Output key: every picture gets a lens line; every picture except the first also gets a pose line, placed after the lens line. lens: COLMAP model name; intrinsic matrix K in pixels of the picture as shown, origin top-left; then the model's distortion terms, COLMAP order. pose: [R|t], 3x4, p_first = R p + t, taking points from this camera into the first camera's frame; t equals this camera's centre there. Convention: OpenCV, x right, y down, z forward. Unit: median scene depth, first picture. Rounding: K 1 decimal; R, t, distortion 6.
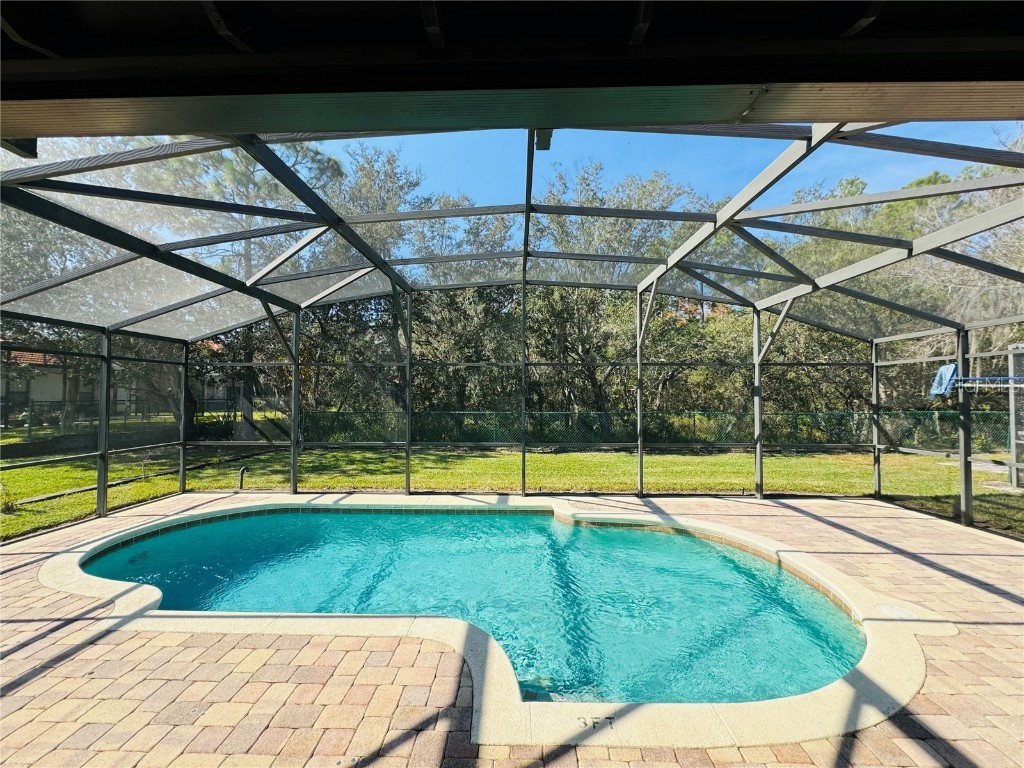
lens RADIAL K [[409.3, 0, 514.8], [0, 409.3, 385.6], [0, 0, 1]] dist [-0.006026, 0.000406]
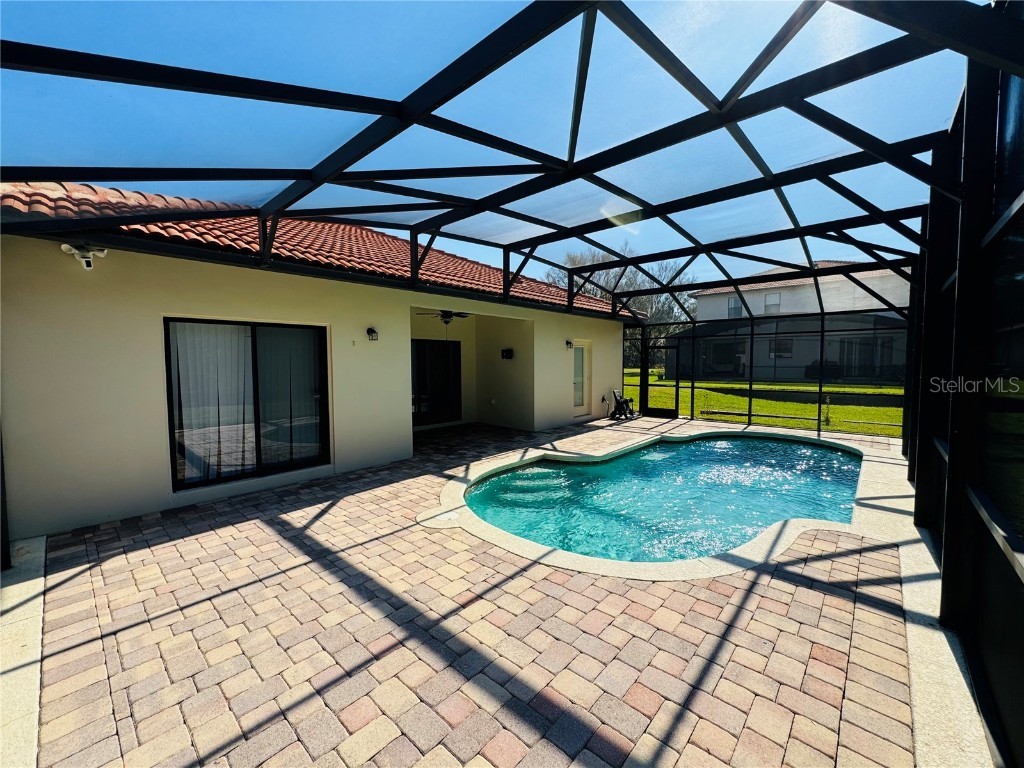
lens RADIAL K [[409.3, 0, 512.9], [0, 409.3, 391.6], [0, 0, 1]] dist [-0.006026, 0.000406]
pose [[-0.653823, 0.058189, -0.754407, 1.316734], [0.018594, 0.997973, 0.060862, 0.058525], [0.756419, 0.025766, -0.653580, 1.489836]]
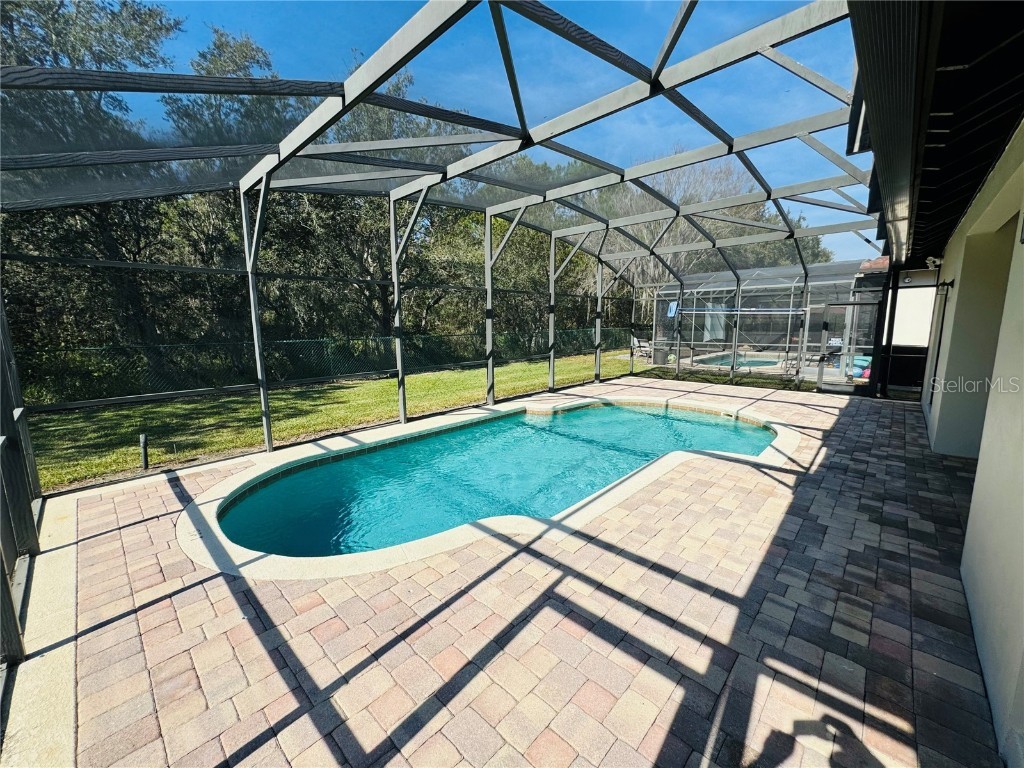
lens RADIAL K [[409.3, 0, 509.9], [0, 409.3, 386.9], [0, 0, 1]] dist [-0.006026, 0.000406]
pose [[0.672021, -0.124766, 0.729946, -1.264000], [-0.006893, 0.984608, 0.174640, 0.023884], [-0.740500, -0.122393, 0.660817, 0.310939]]
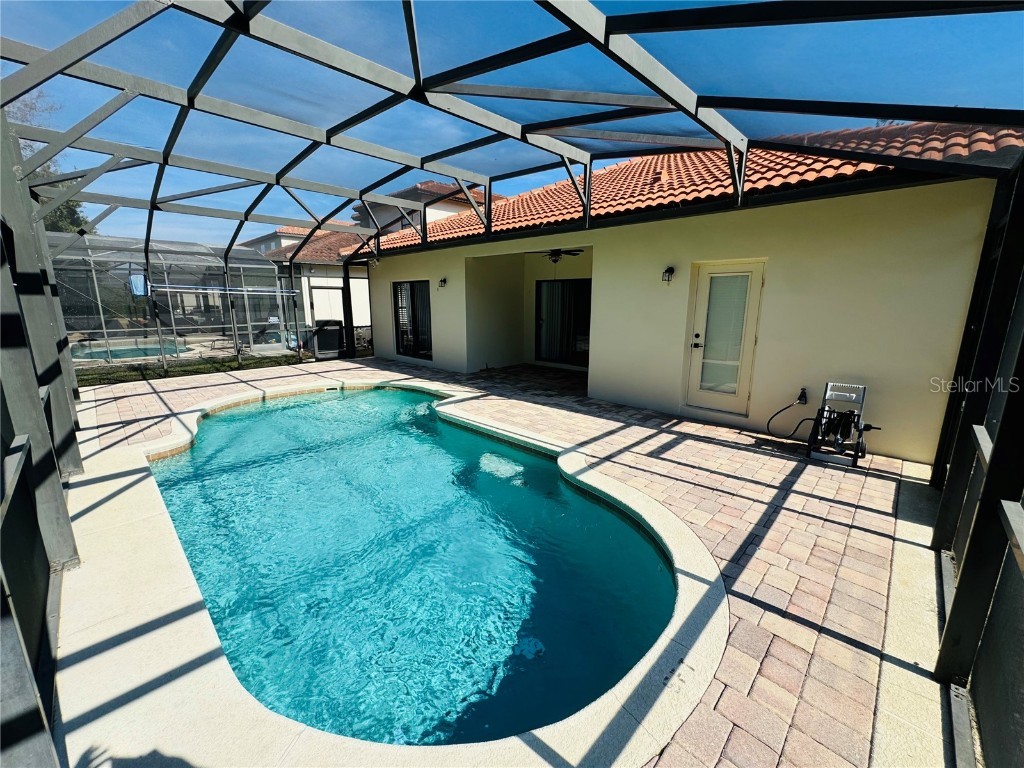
lens RADIAL K [[409.3, 0, 516.7], [0, 409.3, 383.3], [0, 0, 1]] dist [-0.006026, 0.000406]
pose [[-0.736244, -0.139694, 0.662141, -1.254750], [-0.017860, 0.982132, 0.187345, 0.046268], [-0.676480, 0.126105, -0.725584, 1.562801]]
